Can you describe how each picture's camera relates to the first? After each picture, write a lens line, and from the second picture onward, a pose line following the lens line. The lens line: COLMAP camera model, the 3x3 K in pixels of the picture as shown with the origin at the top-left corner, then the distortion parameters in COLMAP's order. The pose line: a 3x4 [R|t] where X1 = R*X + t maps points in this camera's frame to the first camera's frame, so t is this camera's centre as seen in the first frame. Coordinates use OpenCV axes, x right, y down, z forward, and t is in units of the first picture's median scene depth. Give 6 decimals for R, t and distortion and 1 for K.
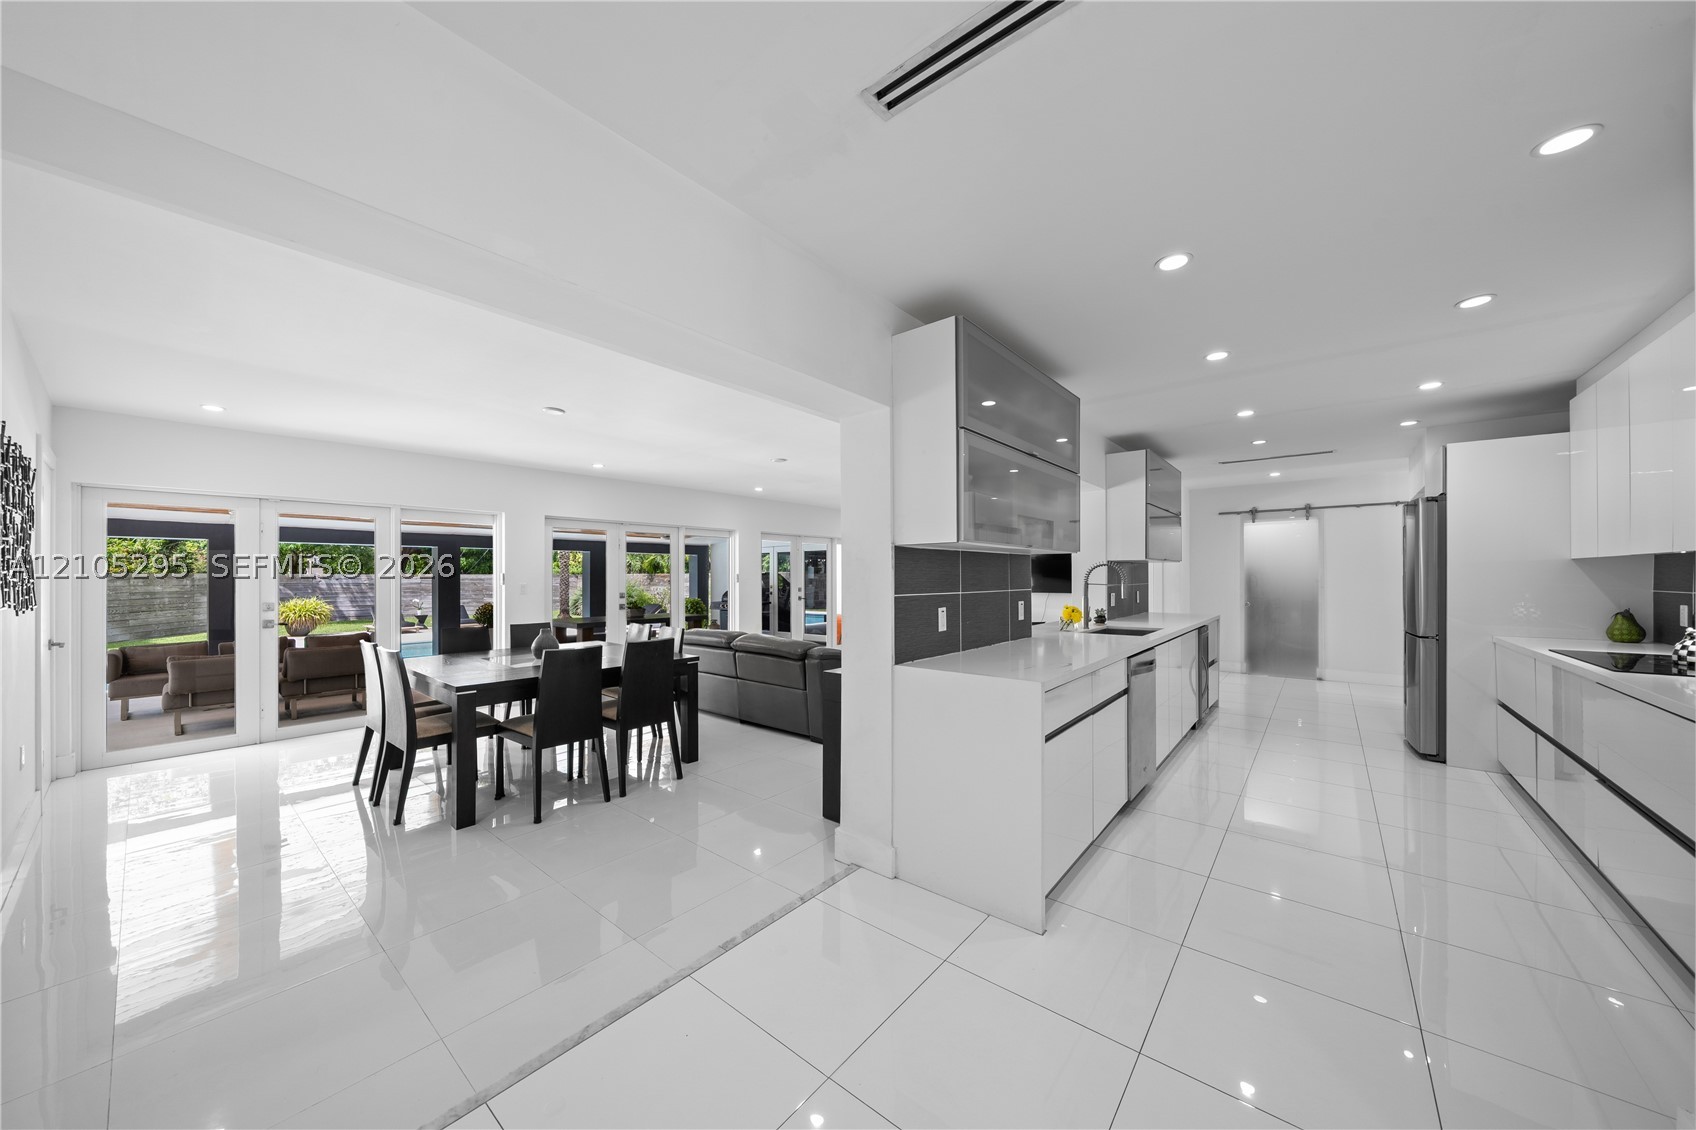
lens RADIAL K [[580.4, 0, 841.5], [0, 580.4, 573.2], [0, 0, 1]] dist [0.000388, 0.000013]
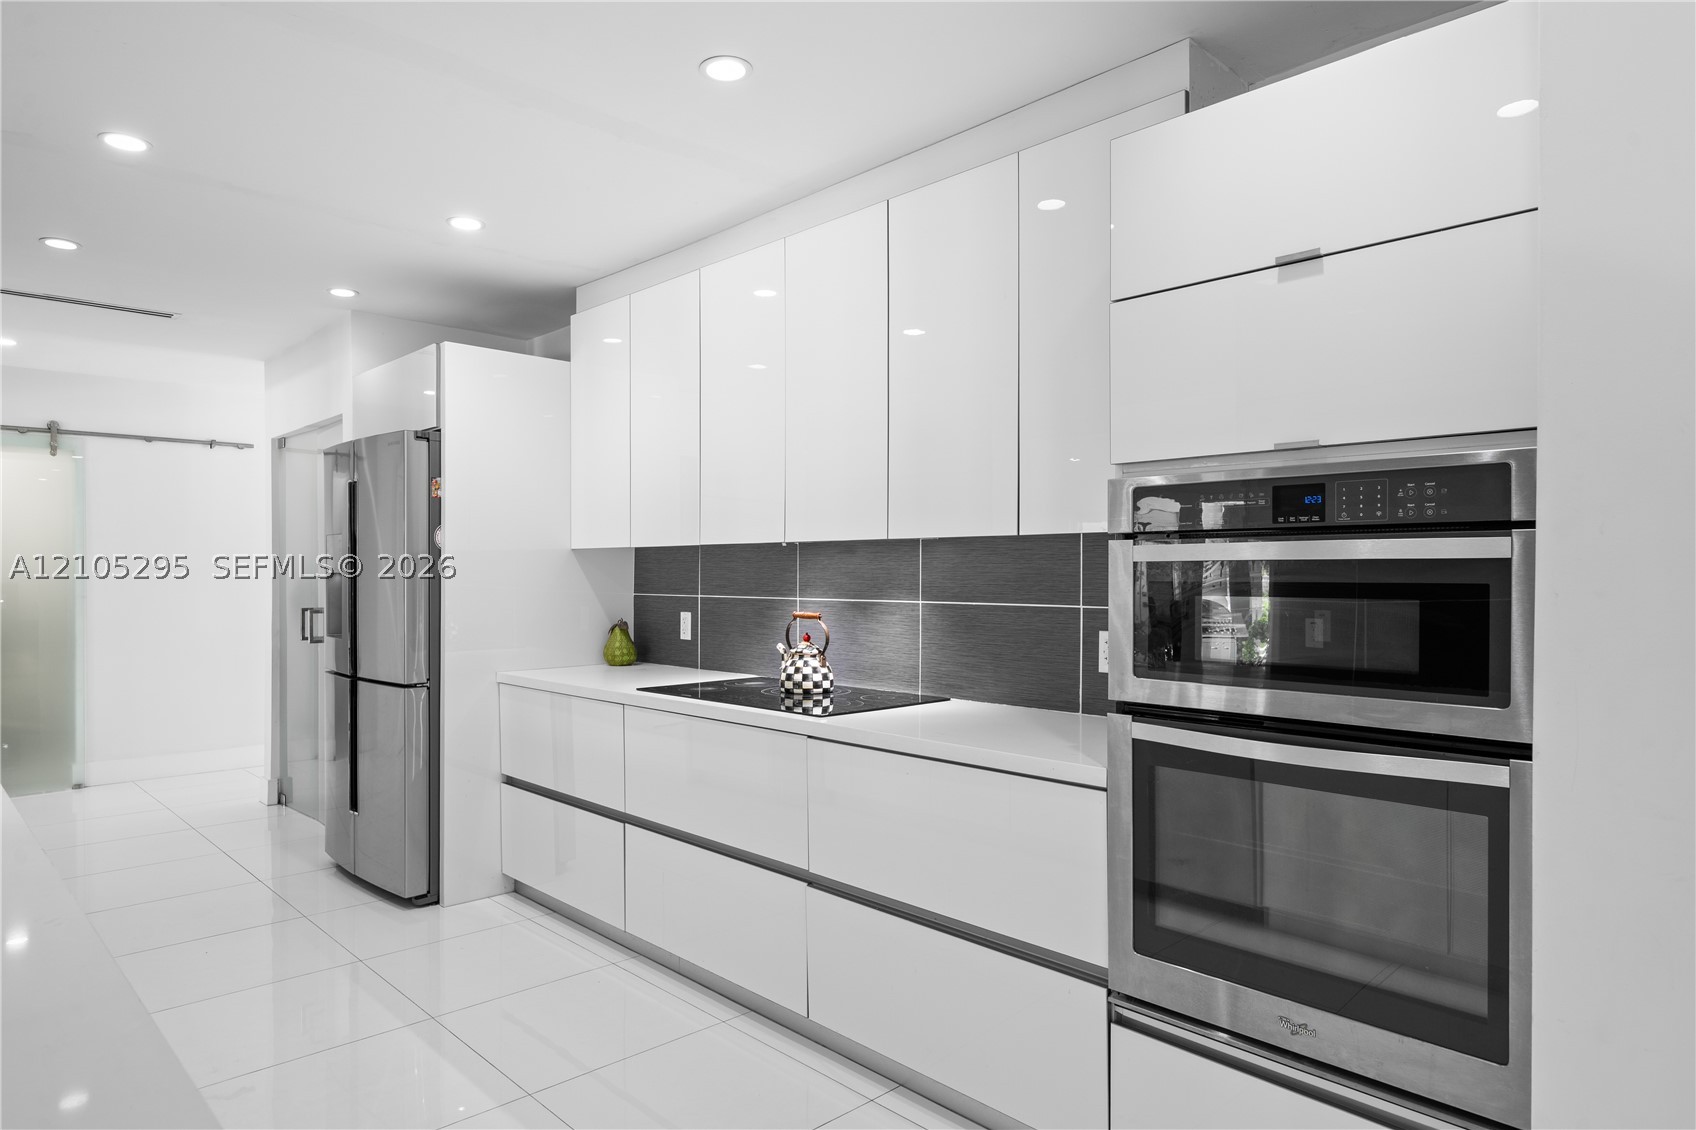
lens RADIAL K [[1015.8, 0, 848.9], [0, 1015.8, 588.3], [0, 0, 1]] dist [0.001355, 0.000510]
pose [[0.114407, -0.012293, 0.993358, 0.055773], [-0.006742, 0.999891, 0.013150, 0.001611], [-0.993411, -0.008201, 0.114312, 0.278234]]
